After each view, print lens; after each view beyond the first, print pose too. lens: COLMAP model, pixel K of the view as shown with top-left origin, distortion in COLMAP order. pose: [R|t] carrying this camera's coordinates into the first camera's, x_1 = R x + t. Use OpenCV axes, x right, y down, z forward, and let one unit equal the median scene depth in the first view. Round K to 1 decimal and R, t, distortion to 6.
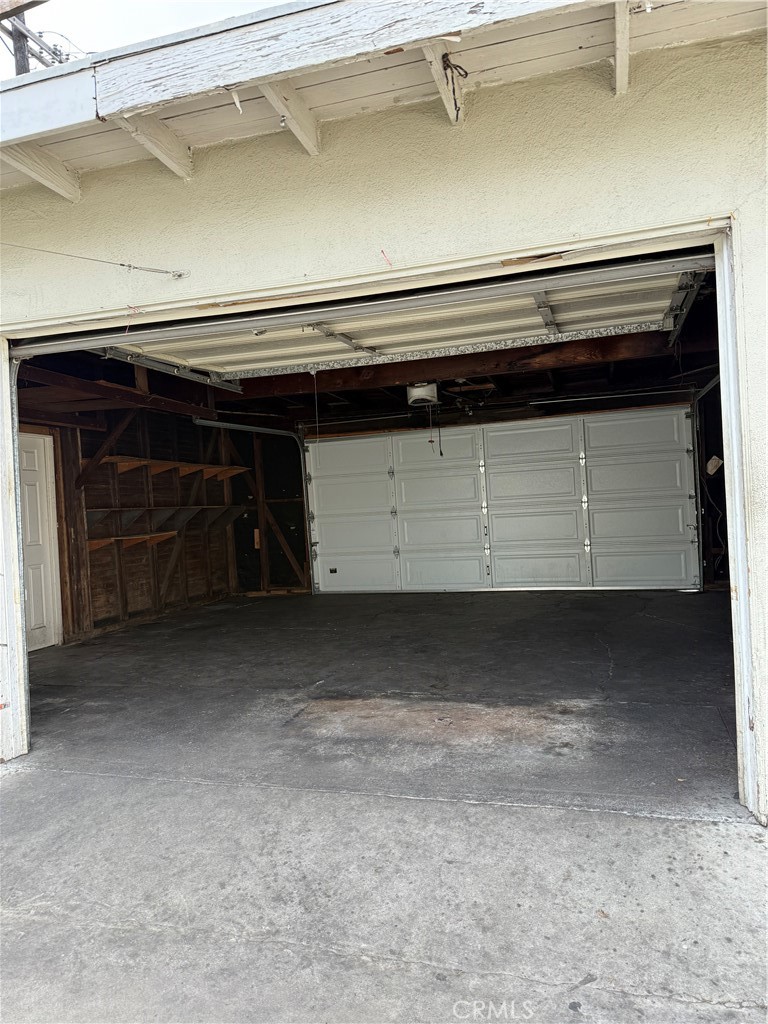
lens RADIAL K [[723.8, 0, 384.0], [0, 723.8, 512.0], [0, 0, 1]] dist [0.004186, -0.000089]
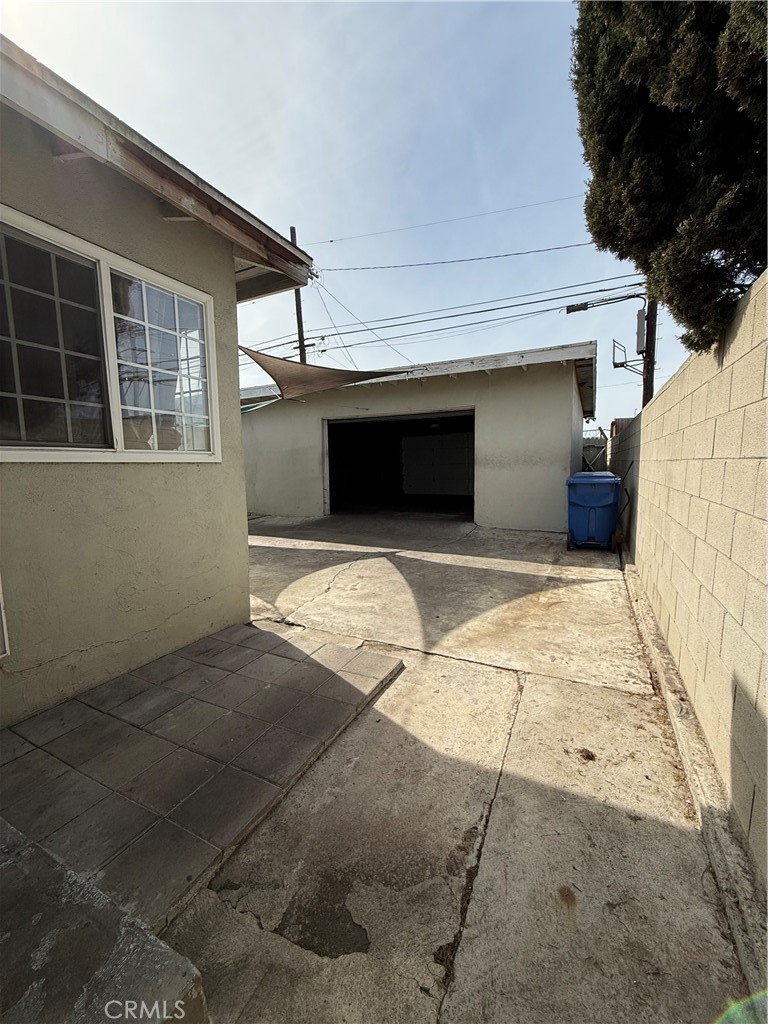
lens RADIAL K [[405.3, 0, 384.0], [0, 405.3, 512.0], [0, 0, 1]] dist [0.000229, -0.000050]
pose [[0.984436, 0.050744, -0.168260, 0.278868], [-0.031763, 0.993014, 0.113641, 0.027659], [0.172851, -0.106528, 0.979170, -1.513157]]
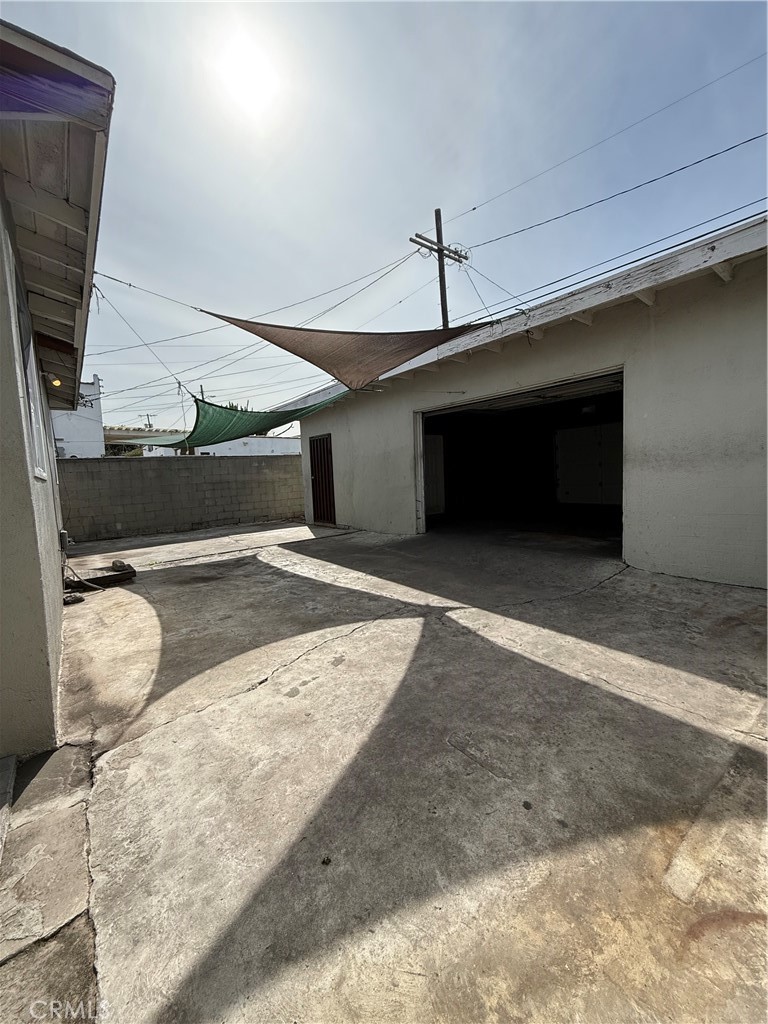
lens RADIAL K [[405.3, 0, 384.0], [0, 405.3, 512.0], [0, 0, 1]] dist [0.000229, -0.000050]
pose [[0.816612, 0.065478, -0.573461, 0.510046], [-0.000472, 0.993620, 0.112780, 0.014241], [0.577187, -0.091827, 0.811433, -0.766605]]
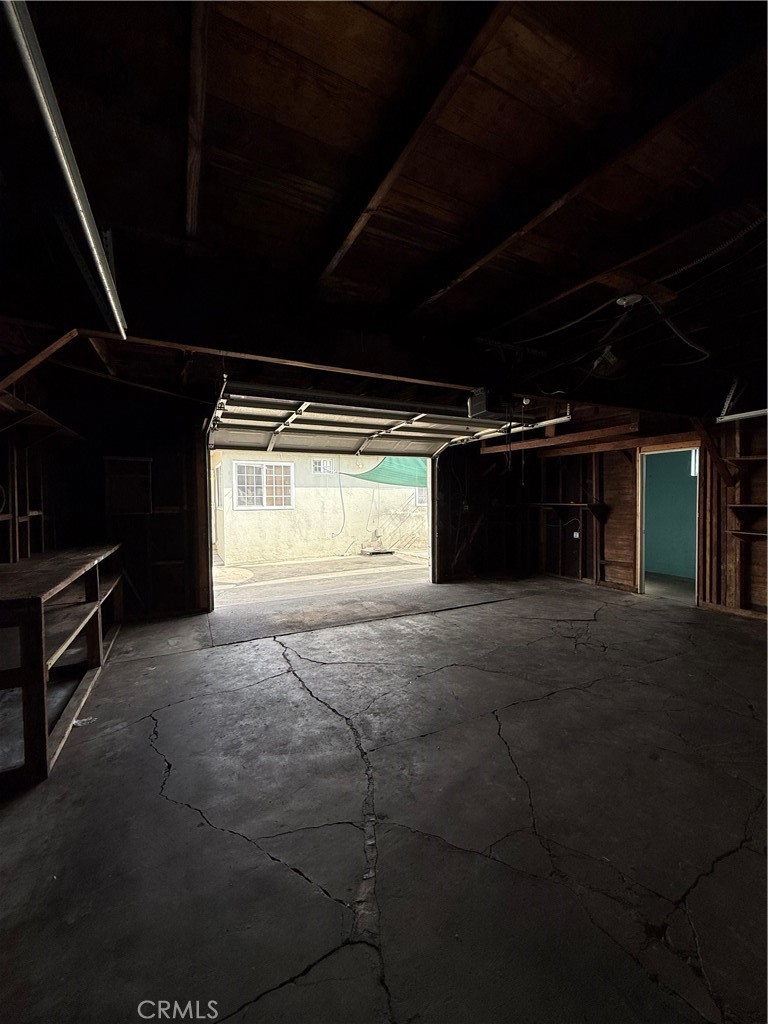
lens RADIAL K [[405.3, 0, 384.0], [0, 405.3, 512.0], [0, 0, 1]] dist [0.000229, -0.000050]
pose [[-0.722510, 0.078325, -0.686909, 0.944738], [0.040217, 0.996641, 0.071341, -0.127151], [0.690190, 0.023920, -0.723233, 2.330659]]
